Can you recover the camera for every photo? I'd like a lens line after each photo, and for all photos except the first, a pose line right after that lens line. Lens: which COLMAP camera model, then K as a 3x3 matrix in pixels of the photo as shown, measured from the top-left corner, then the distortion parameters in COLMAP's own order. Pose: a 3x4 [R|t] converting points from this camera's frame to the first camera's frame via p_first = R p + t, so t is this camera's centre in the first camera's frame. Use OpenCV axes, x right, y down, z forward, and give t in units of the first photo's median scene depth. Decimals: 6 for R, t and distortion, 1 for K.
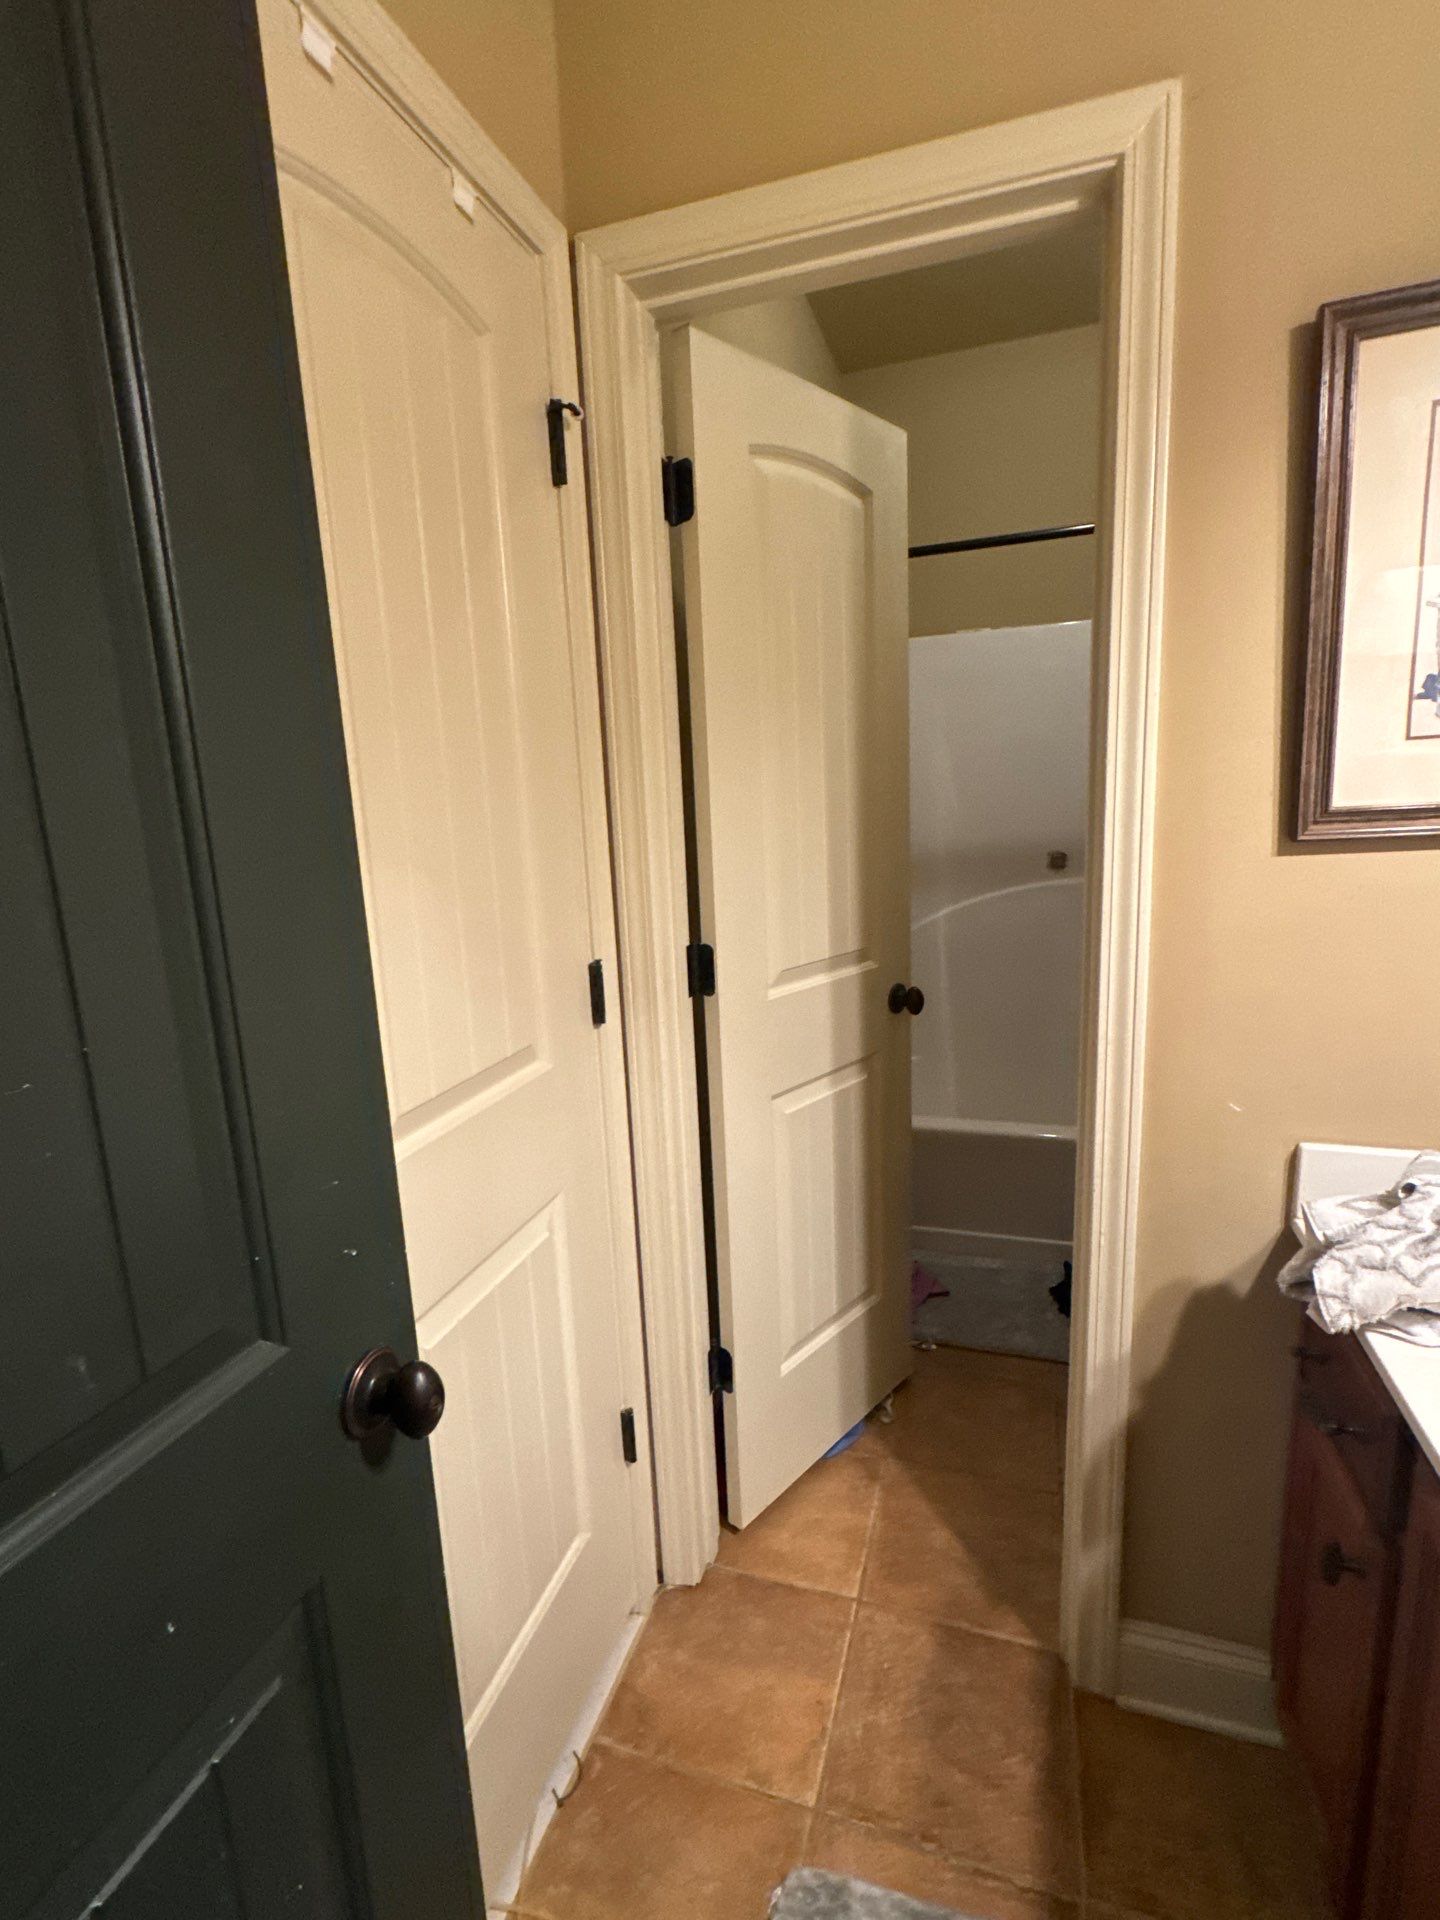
lens RADIAL K [[894.0, 0, 715.0], [0, 894.0, 955.4], [0, 0, 1]] dist [-0.006256, -0.000505]
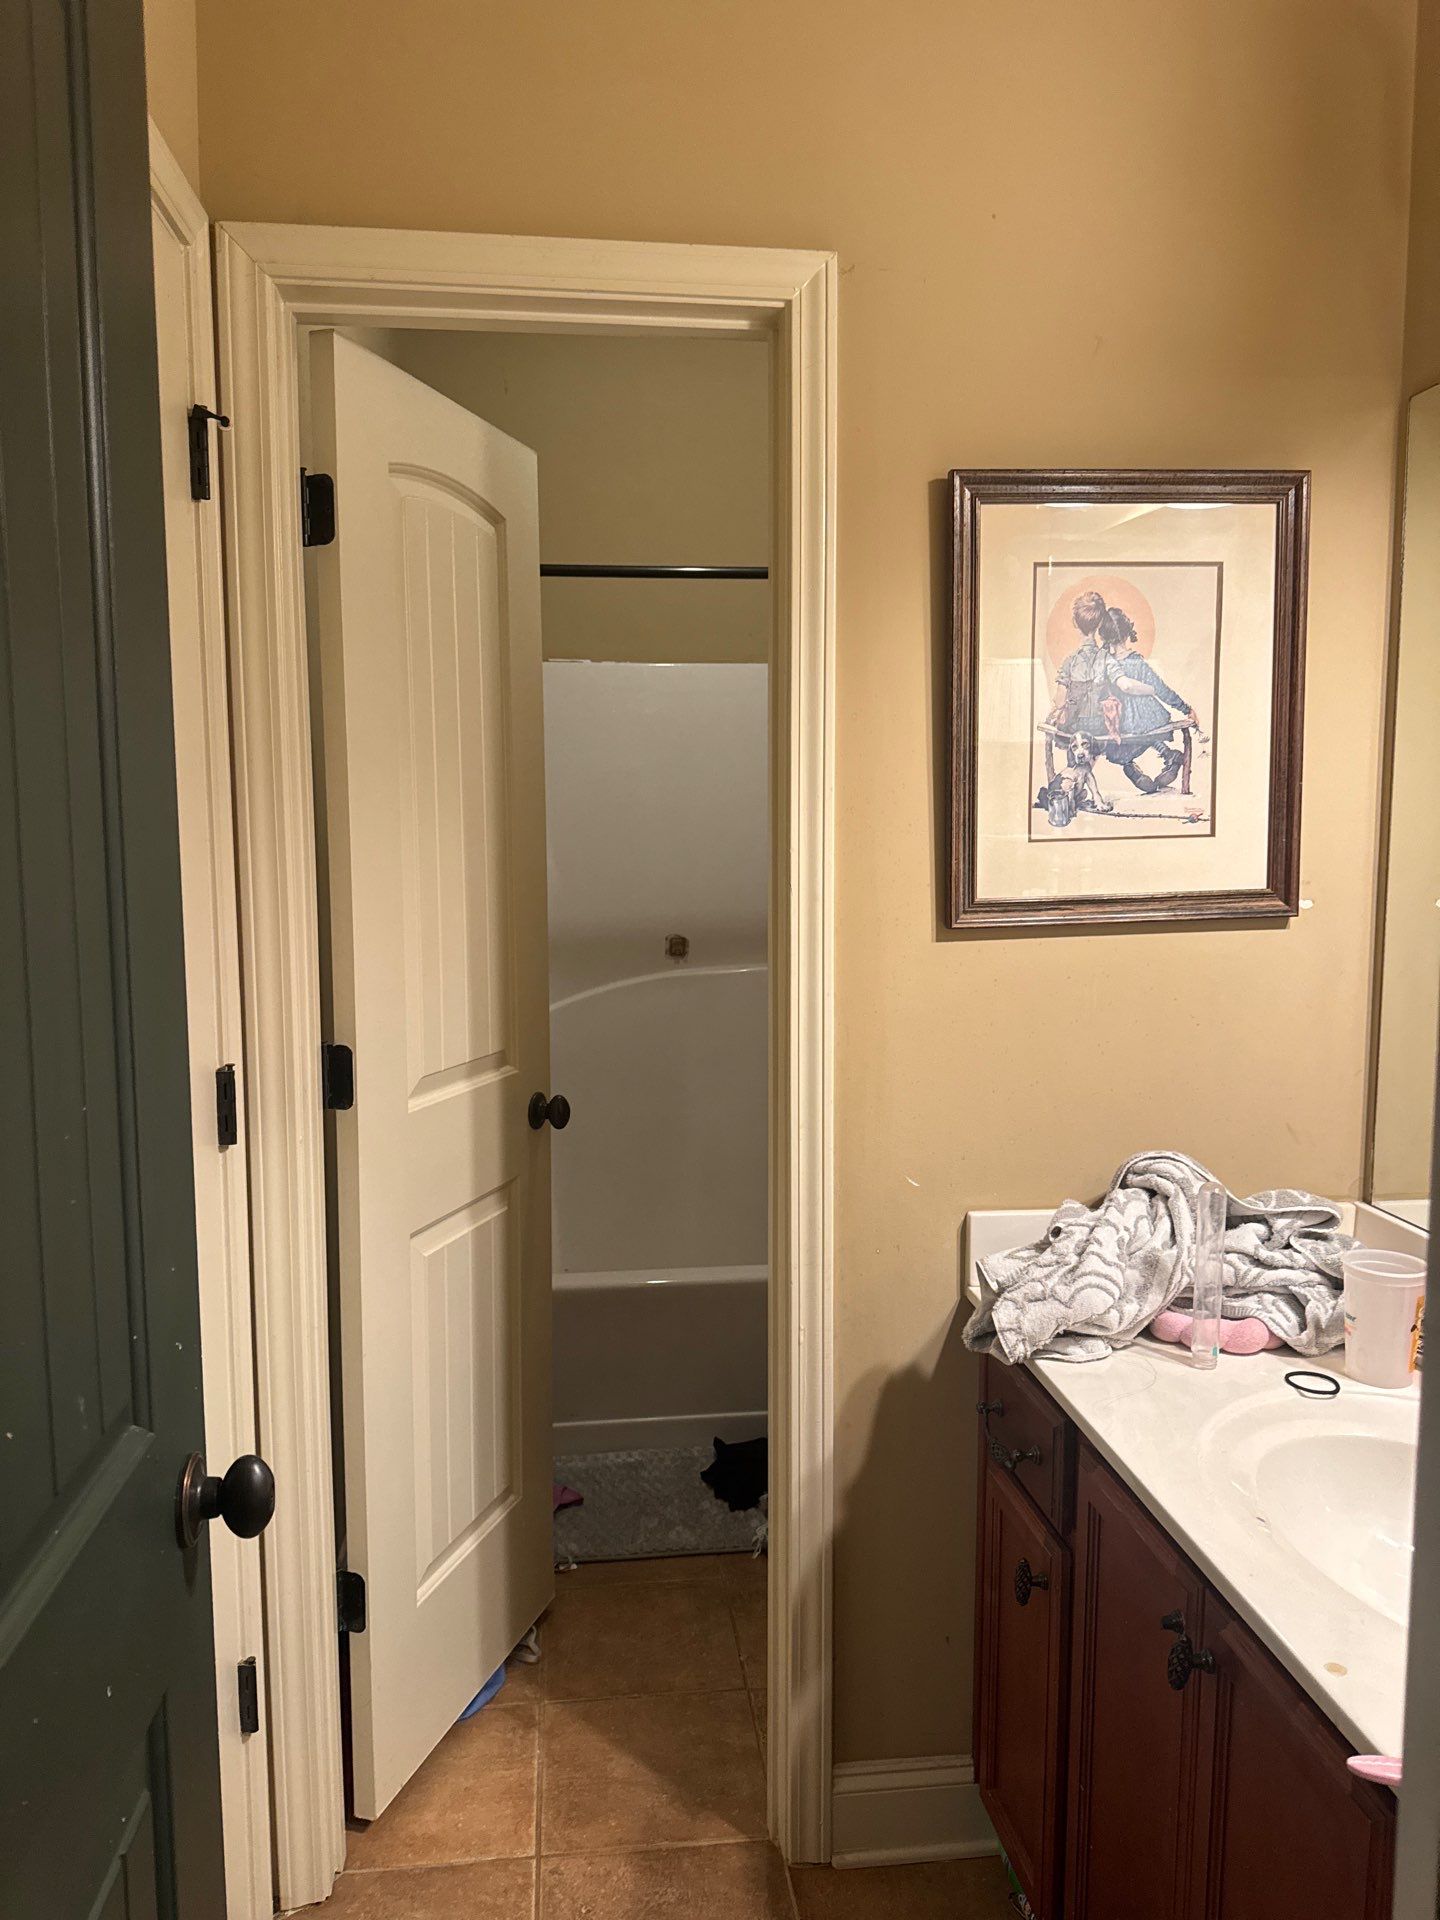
lens RADIAL K [[1356.7, 0, 709.4], [0, 1356.7, 959.6], [0, 0, 1]] dist [0.043195, -0.059442]
pose [[0.908231, 0.001461, 0.418467, -0.270138], [0.038334, 0.995499, -0.086674, 0.036127], [-0.416710, 0.094762, 0.904087, -0.323952]]
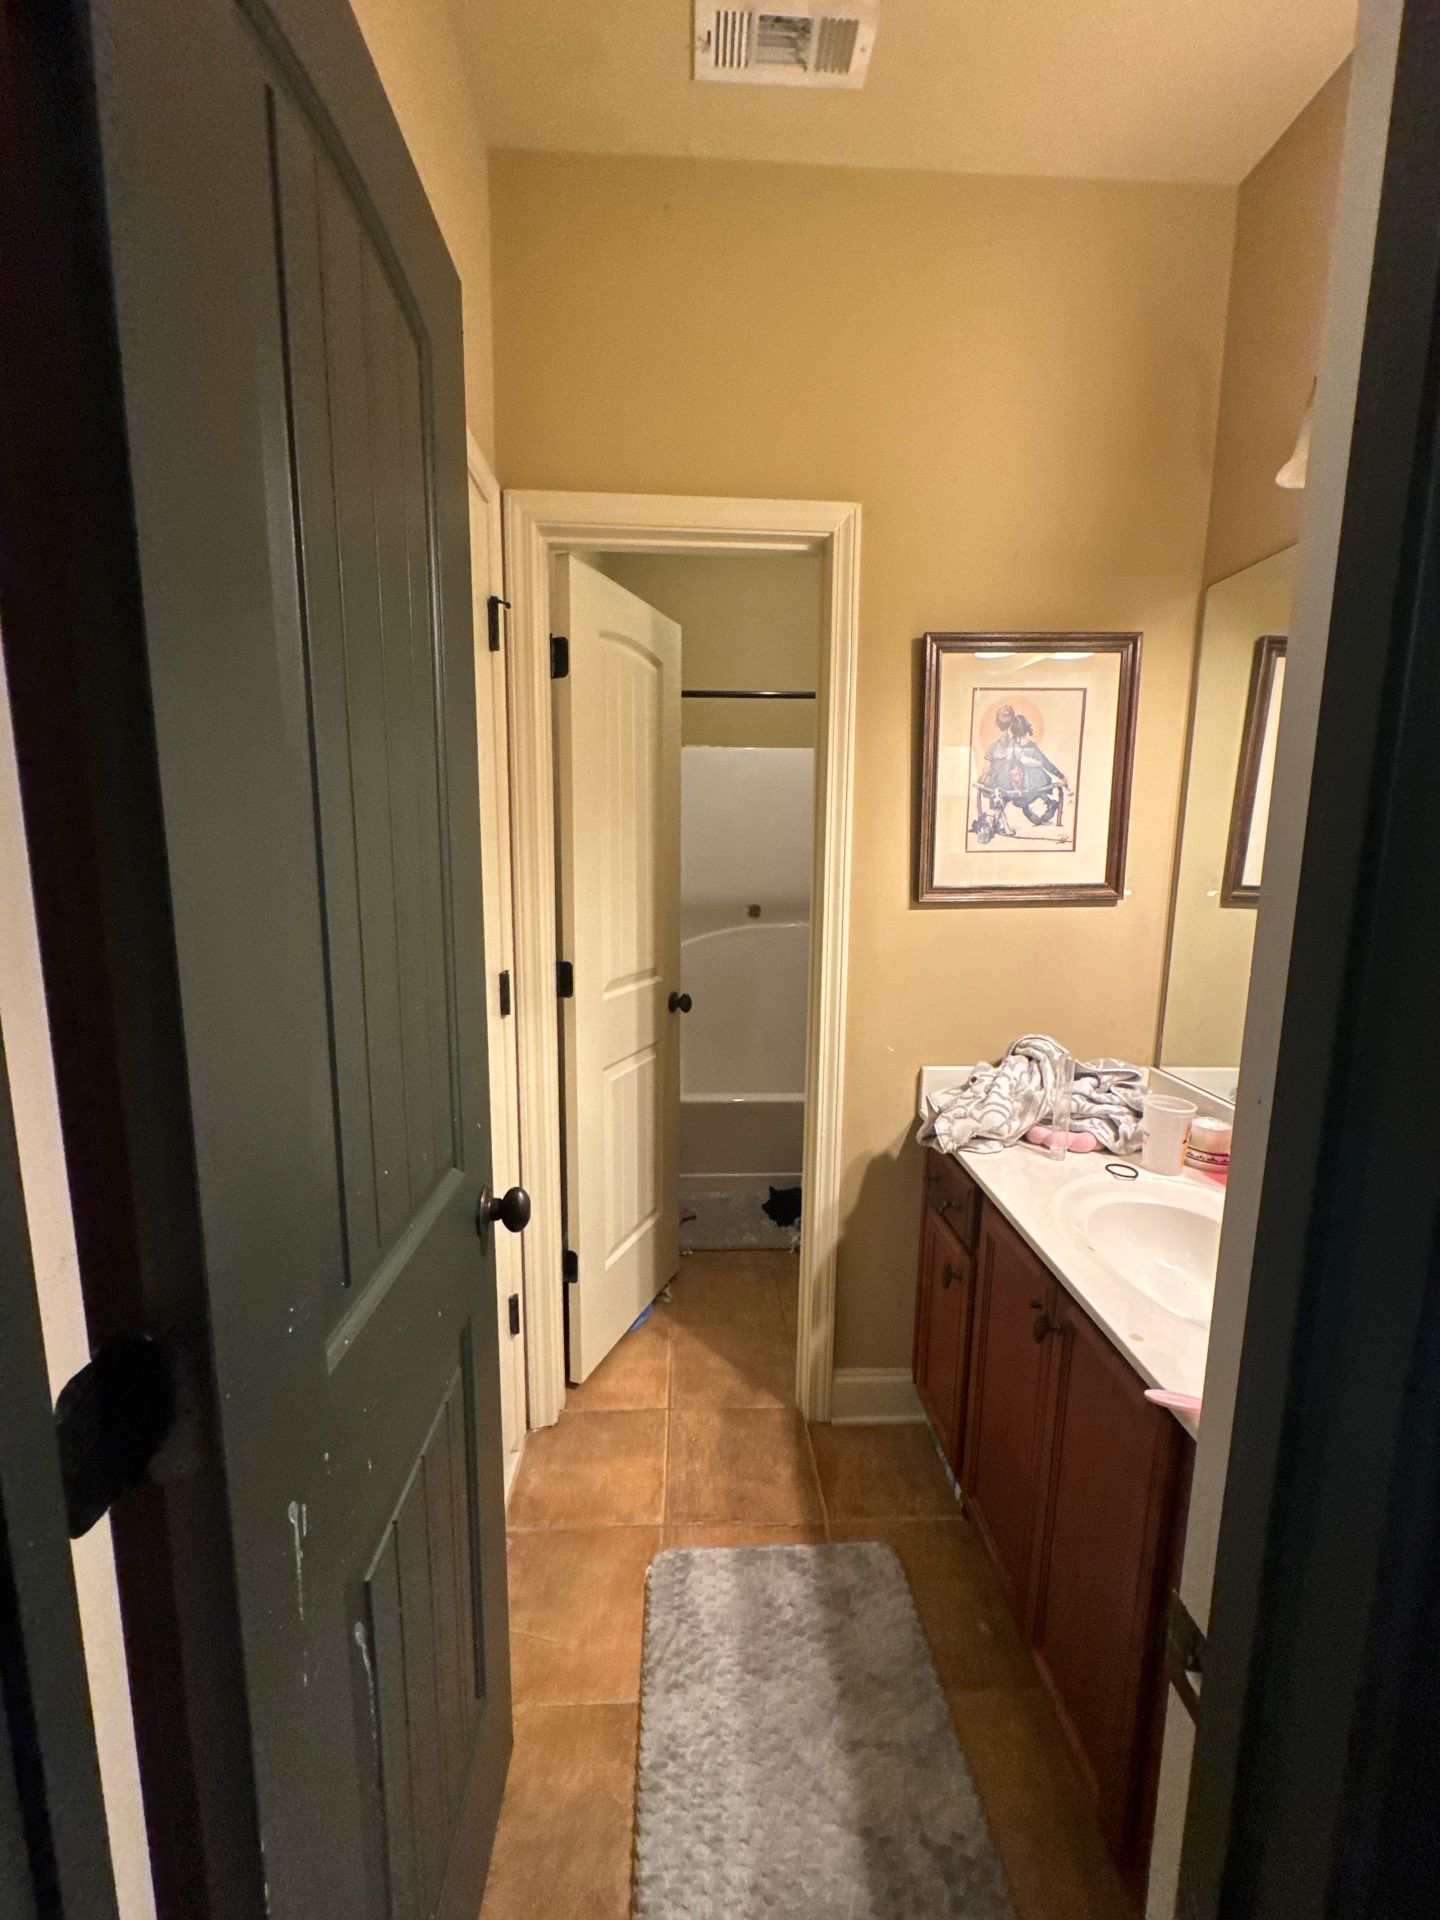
lens RADIAL K [[762.8, 0, 718.8], [0, 762.8, 952.9], [0, 0, 1]] dist [-0.003867, -0.000146]
pose [[0.934120, 0.005116, 0.356922, -0.268050], [0.011607, 0.998933, -0.044696, 0.037923], [-0.356770, 0.045895, 0.933064, -0.295392]]
